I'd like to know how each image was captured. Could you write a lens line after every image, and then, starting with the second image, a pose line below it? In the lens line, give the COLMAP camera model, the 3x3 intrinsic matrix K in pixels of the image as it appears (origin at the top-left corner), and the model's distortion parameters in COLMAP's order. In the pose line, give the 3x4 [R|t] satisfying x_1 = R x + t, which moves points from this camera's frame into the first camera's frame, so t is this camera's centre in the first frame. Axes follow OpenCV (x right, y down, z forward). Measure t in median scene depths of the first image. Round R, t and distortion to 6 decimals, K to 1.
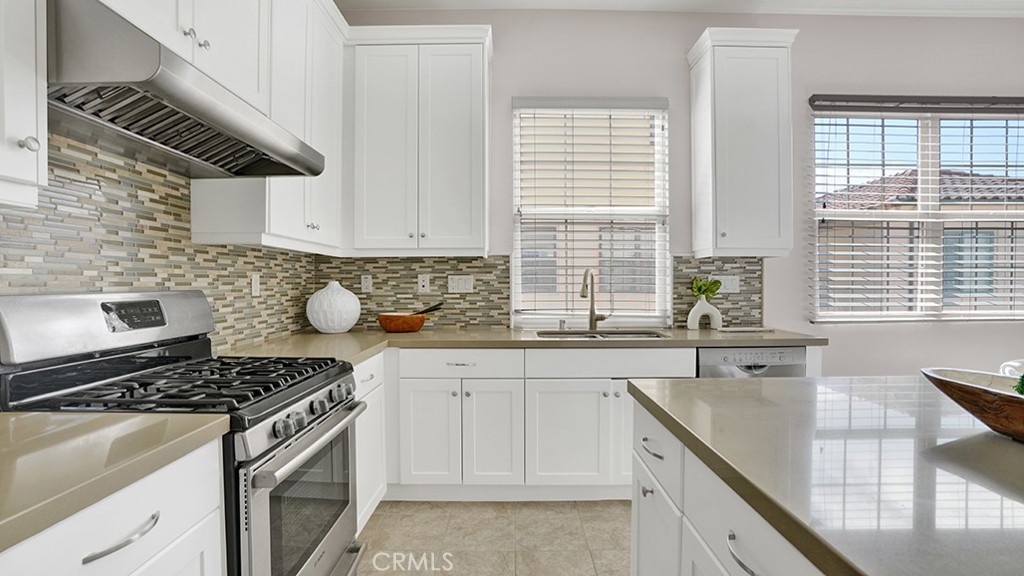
lens RADIAL K [[490.2, 0, 512.0], [0, 490.2, 288.0], [0, 0, 1]] dist [-0.000857, 0.000028]
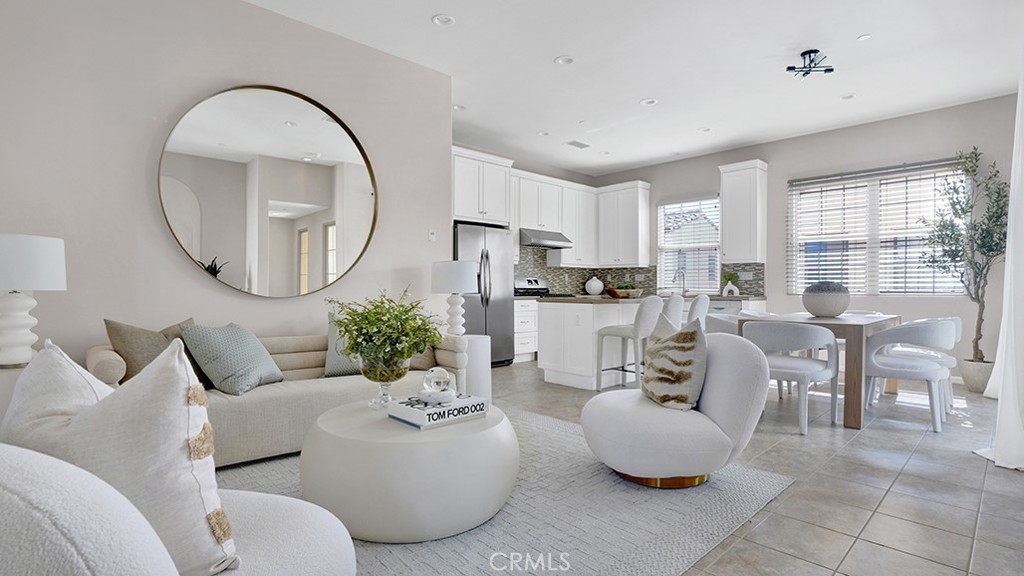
lens RADIAL K [[490.2, 0, 512.0], [0, 490.2, 288.0], [0, 0, 1]] dist [-0.000857, 0.000028]
pose [[0.704323, 0.004081, -0.709868, 1.339261], [-0.011586, 0.999916, -0.005747, 0.074137], [0.709785, 0.012272, 0.704311, -1.356350]]
